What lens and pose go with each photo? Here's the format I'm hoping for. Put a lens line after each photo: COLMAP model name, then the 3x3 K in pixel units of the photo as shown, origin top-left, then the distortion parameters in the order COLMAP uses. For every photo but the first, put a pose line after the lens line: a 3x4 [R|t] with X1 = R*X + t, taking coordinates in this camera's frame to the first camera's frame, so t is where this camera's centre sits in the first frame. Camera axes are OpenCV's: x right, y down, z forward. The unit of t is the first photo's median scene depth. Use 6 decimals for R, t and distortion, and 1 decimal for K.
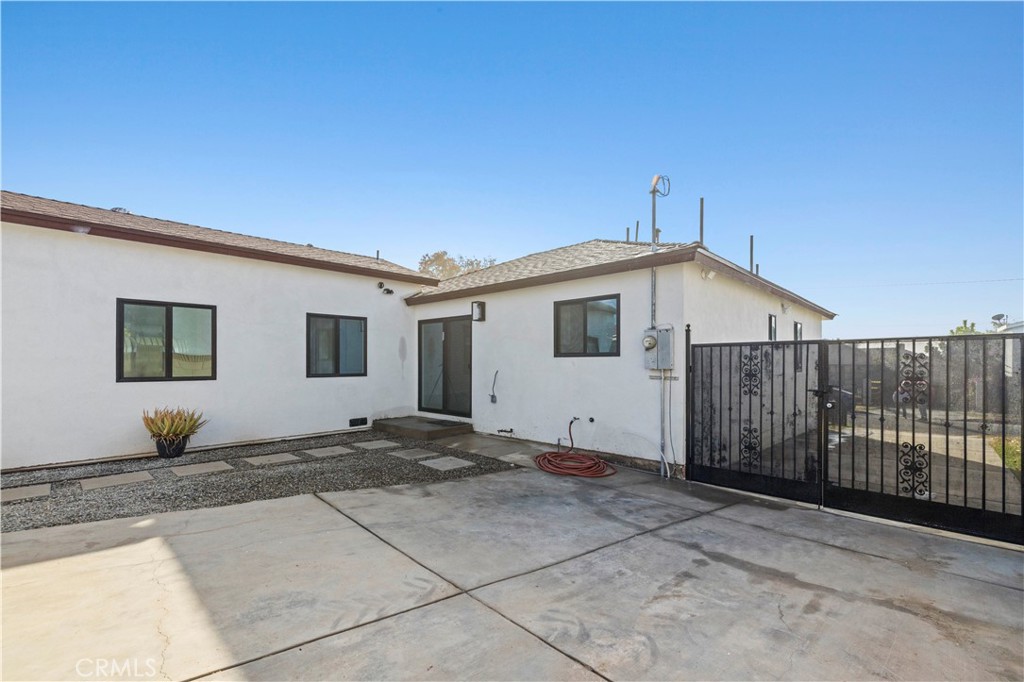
lens RADIAL K [[435.2, 0, 501.6], [0, 435.2, 360.3], [0, 0, 1]] dist [0.003855, -0.000231]
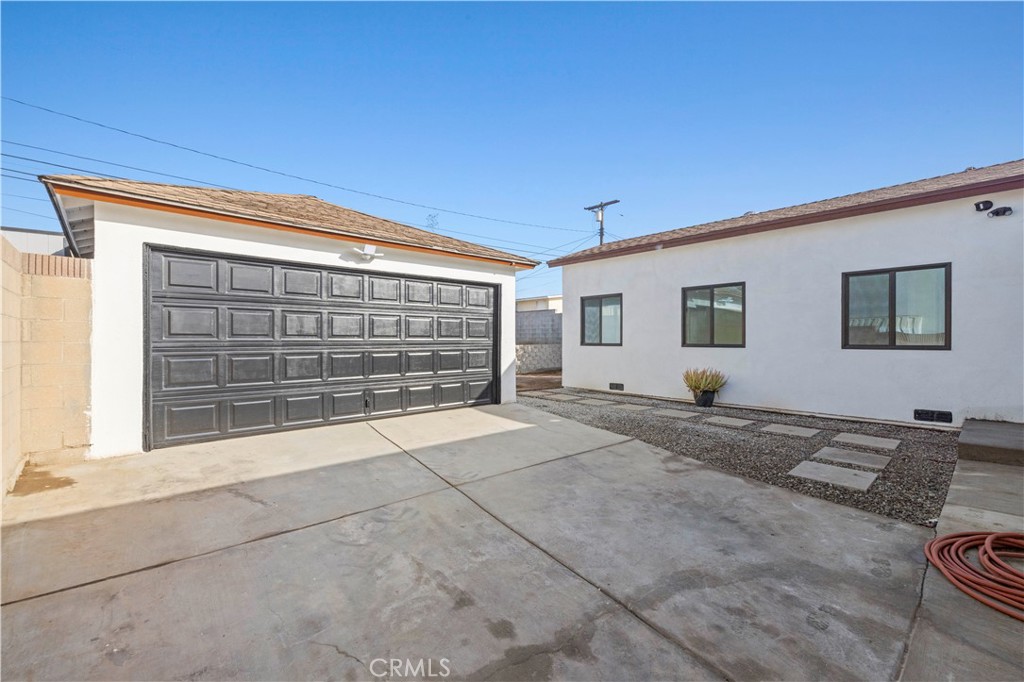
lens RADIAL K [[435.2, 0, 530.2], [0, 435.2, 343.7], [0, 0, 1]] dist [0.003855, -0.000231]
pose [[-0.025017, 0.007546, -0.999659, 0.767787], [0.004467, 0.999962, 0.007437, 0.038460], [0.999677, -0.004280, -0.025050, 0.756644]]
